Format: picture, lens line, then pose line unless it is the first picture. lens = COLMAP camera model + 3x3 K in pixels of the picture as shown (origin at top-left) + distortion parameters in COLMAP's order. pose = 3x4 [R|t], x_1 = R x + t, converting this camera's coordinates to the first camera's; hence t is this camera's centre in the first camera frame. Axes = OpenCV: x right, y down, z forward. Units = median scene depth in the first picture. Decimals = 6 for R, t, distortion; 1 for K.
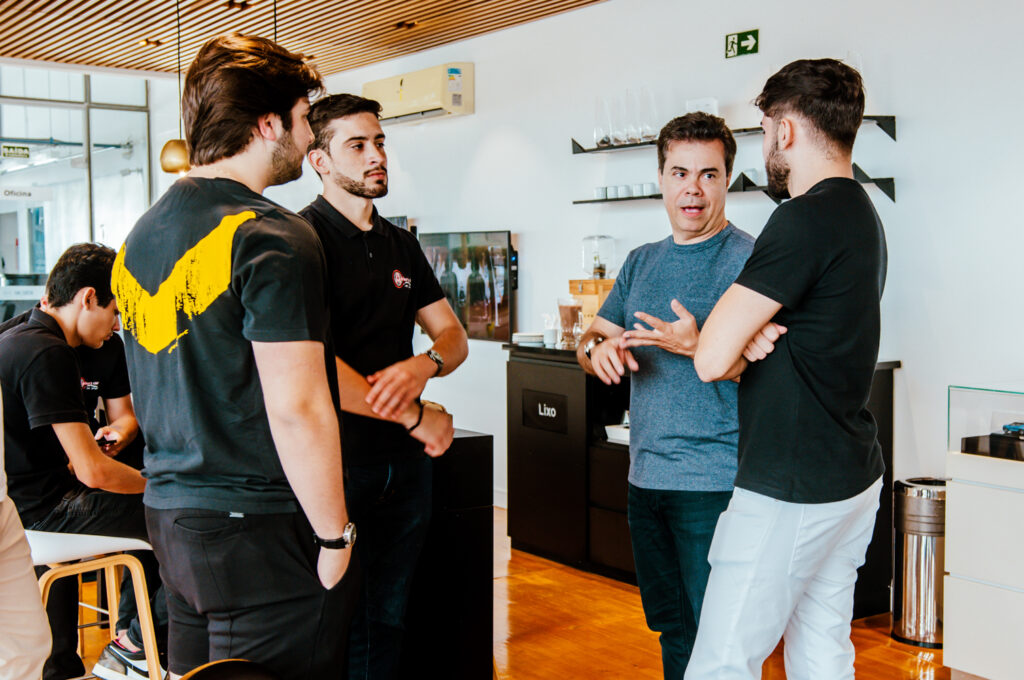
lens RADIAL K [[1113.7, 0, 515.5], [0, 1113.7, 338.3], [0, 0, 1]] dist [0.015150, 0.000000]
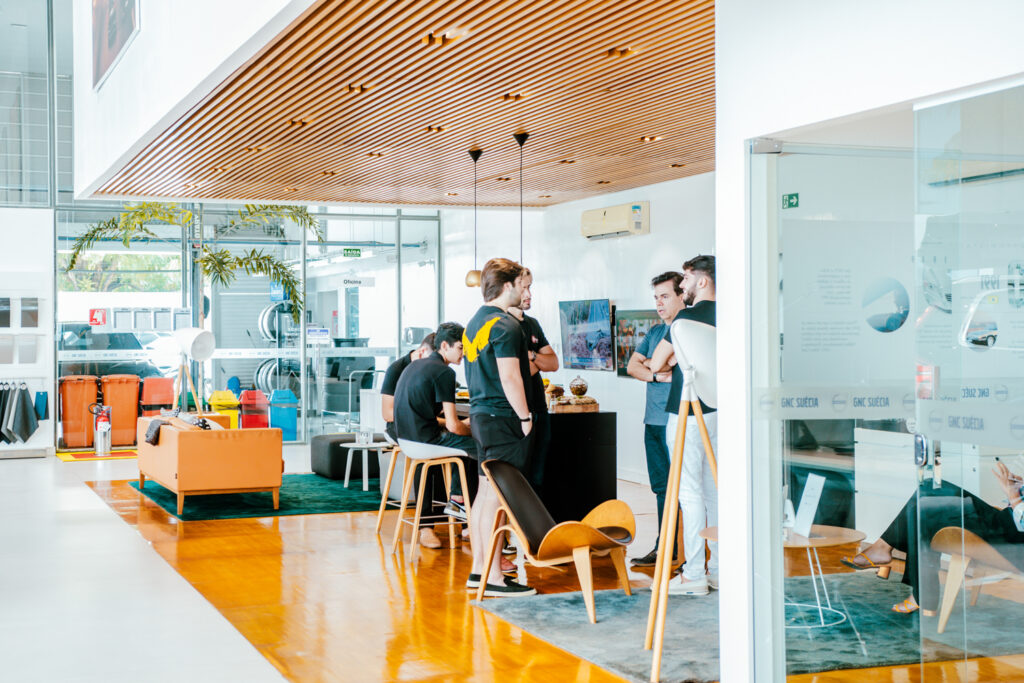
lens RADIAL K [[1492.8, 0, 511.6], [0, 1492.8, 340.4], [0, 0, 1]] dist [0.004094, 0.000000]
pose [[0.971569, 0.002789, -0.236741, 0.339712], [-0.017194, 0.998121, -0.058806, 0.090600], [0.236132, 0.061204, 0.969792, -1.325552]]
